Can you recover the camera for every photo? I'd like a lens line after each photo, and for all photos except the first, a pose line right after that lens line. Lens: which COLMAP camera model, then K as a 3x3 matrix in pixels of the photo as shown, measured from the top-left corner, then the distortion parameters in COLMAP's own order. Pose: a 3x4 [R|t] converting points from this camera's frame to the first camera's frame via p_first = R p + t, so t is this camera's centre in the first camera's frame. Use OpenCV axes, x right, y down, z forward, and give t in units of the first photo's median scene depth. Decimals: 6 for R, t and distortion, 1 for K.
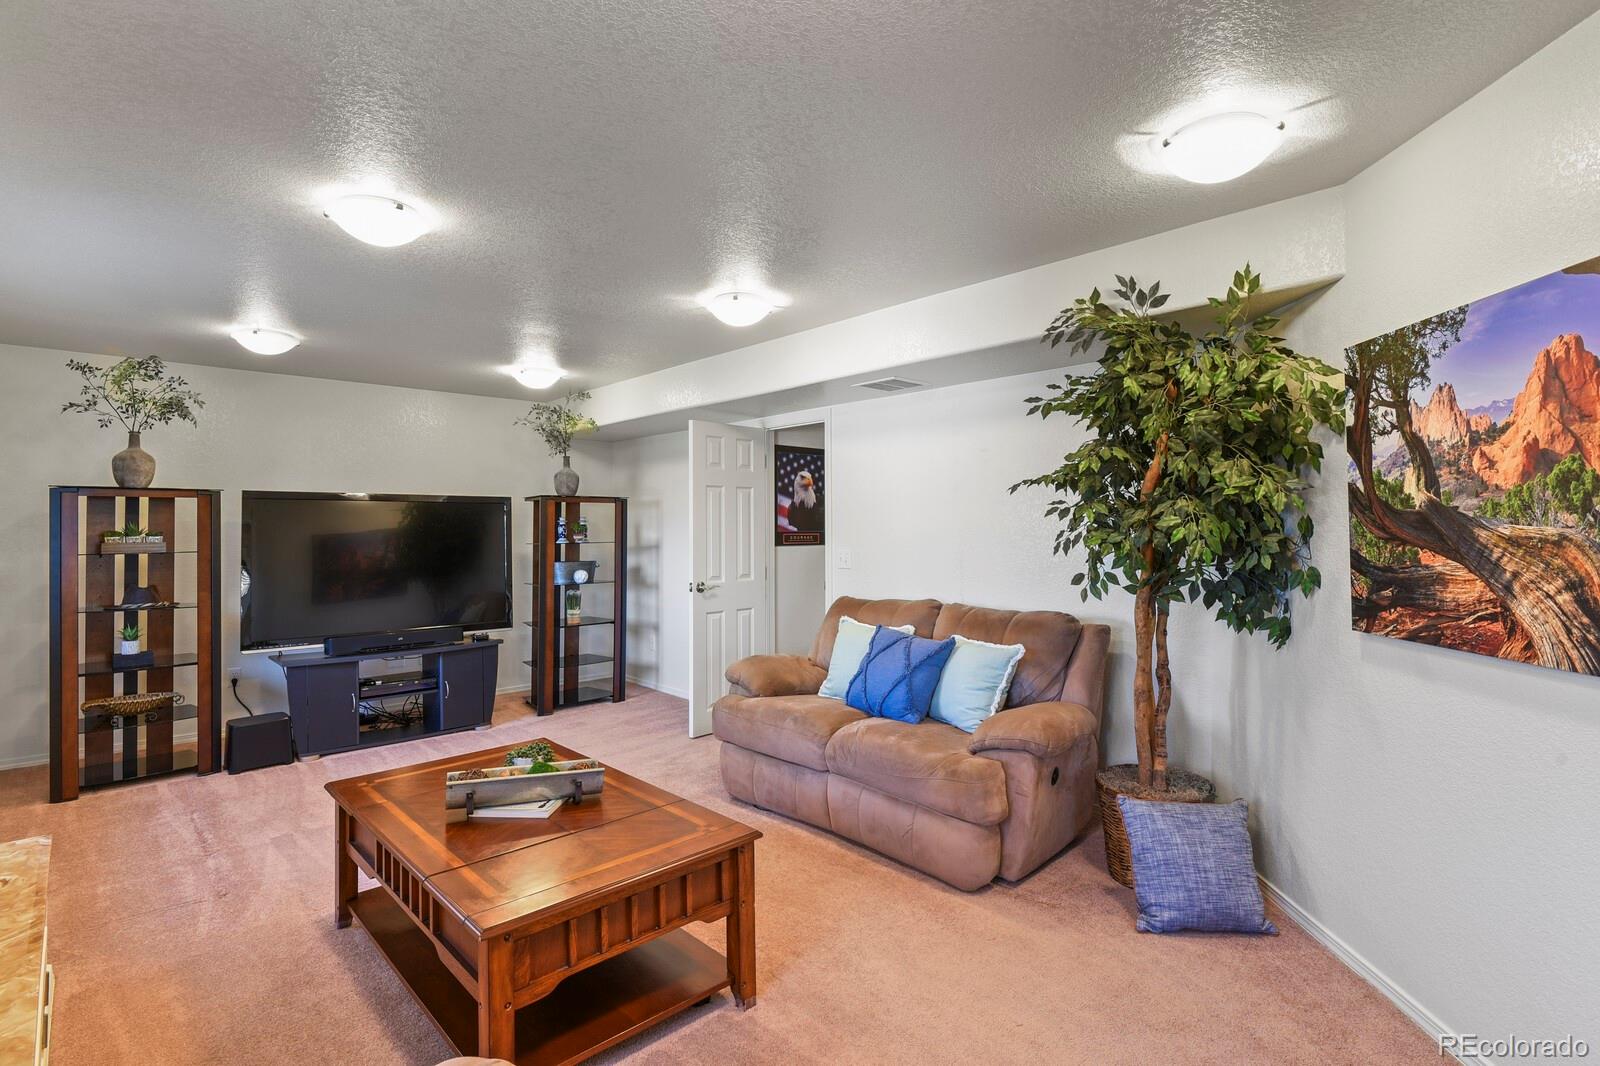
lens RADIAL K [[772.2, 0, 803.6], [0, 772.2, 524.3], [0, 0, 1]] dist [0.002641, 0.000161]
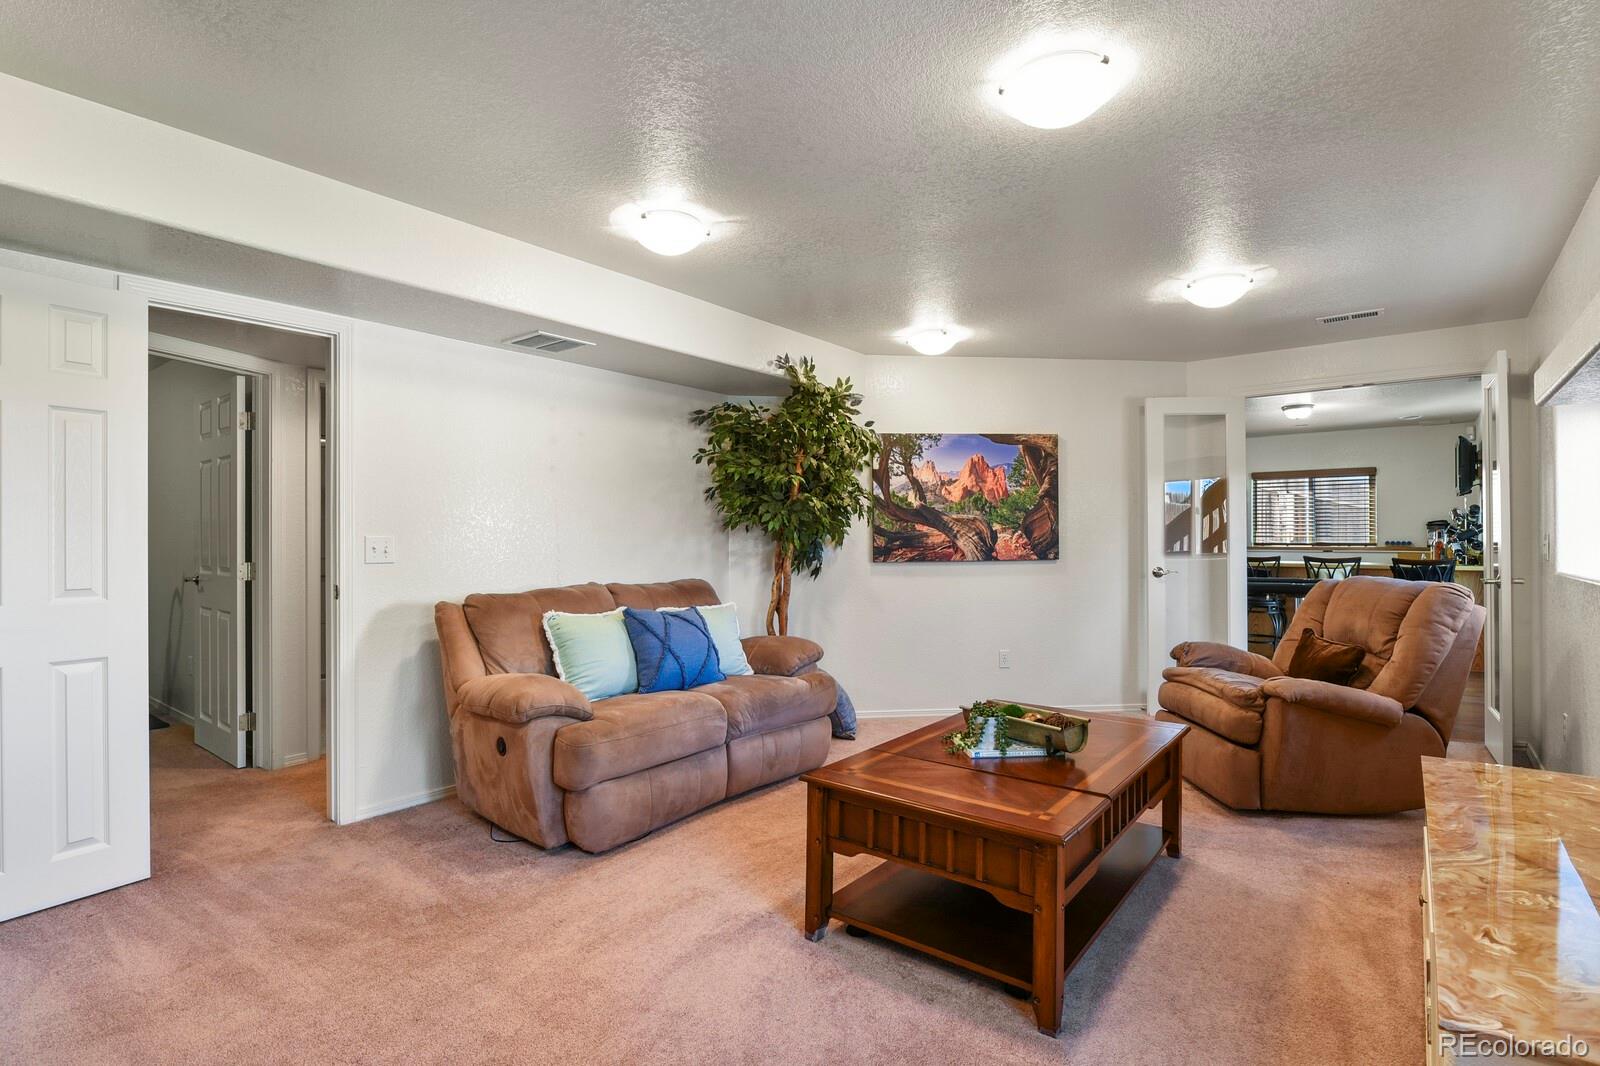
lens RADIAL K [[772.2, 0, 795.7], [0, 772.2, 534.2], [0, 0, 1]] dist [0.002641, 0.000161]
pose [[-0.124049, 0.006090, 0.992257, -1.607822], [-0.003905, 0.999970, -0.006626, 0.082153], [-0.992268, -0.004696, -0.124022, 1.664307]]
